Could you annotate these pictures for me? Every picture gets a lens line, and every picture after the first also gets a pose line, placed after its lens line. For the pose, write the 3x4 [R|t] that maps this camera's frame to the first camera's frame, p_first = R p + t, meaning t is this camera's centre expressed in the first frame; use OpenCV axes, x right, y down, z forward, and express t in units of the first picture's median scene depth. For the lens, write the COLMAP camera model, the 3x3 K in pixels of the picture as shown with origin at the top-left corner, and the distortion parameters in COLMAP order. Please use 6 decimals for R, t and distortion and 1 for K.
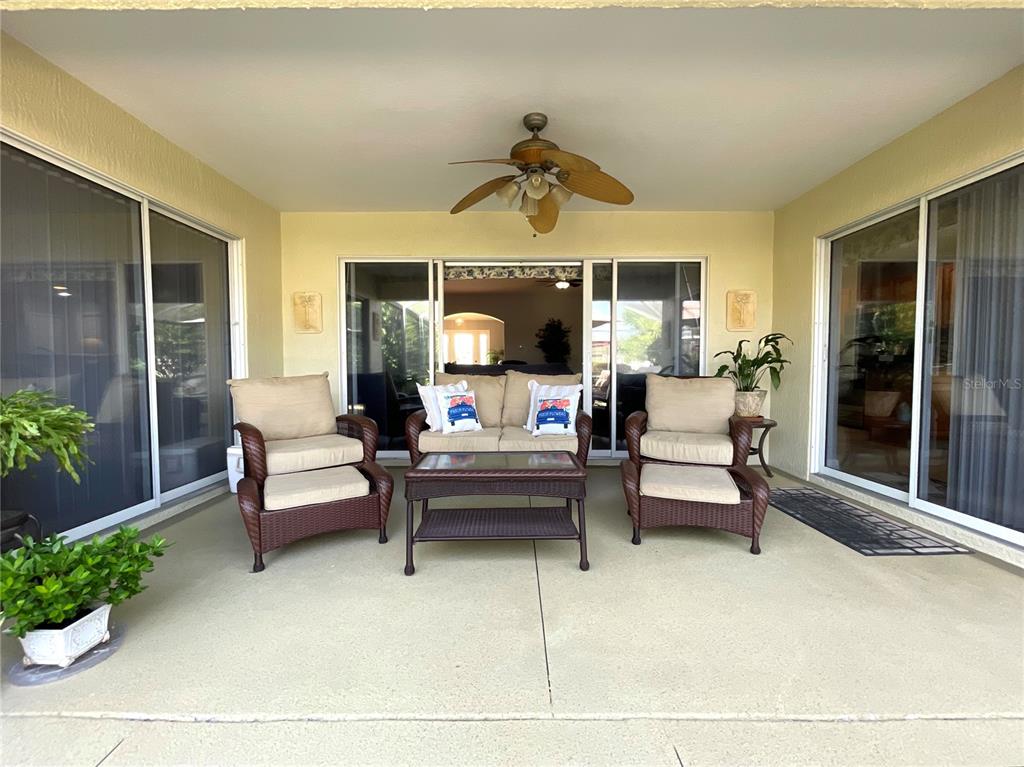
lens RADIAL K [[414.4, 0, 514.0], [0, 414.4, 384.2], [0, 0, 1]] dist [-0.000739, 0.000367]
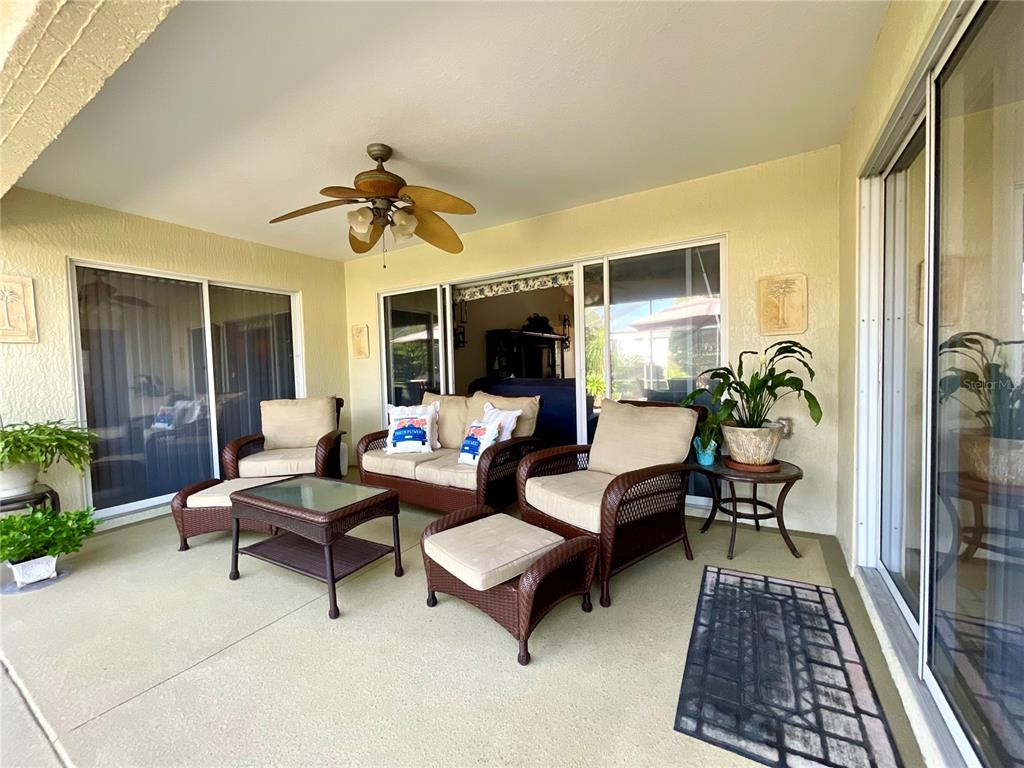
lens RADIAL K [[407.1, 0, 525.3], [0, 407.1, 384.1], [0, 0, 1]] dist [0.000859, -0.000094]
pose [[0.861815, 0.000602, -0.507222, 0.683515], [0.005469, 0.999930, 0.010478, -0.071892], [0.507193, -0.011804, 0.861752, 0.267678]]
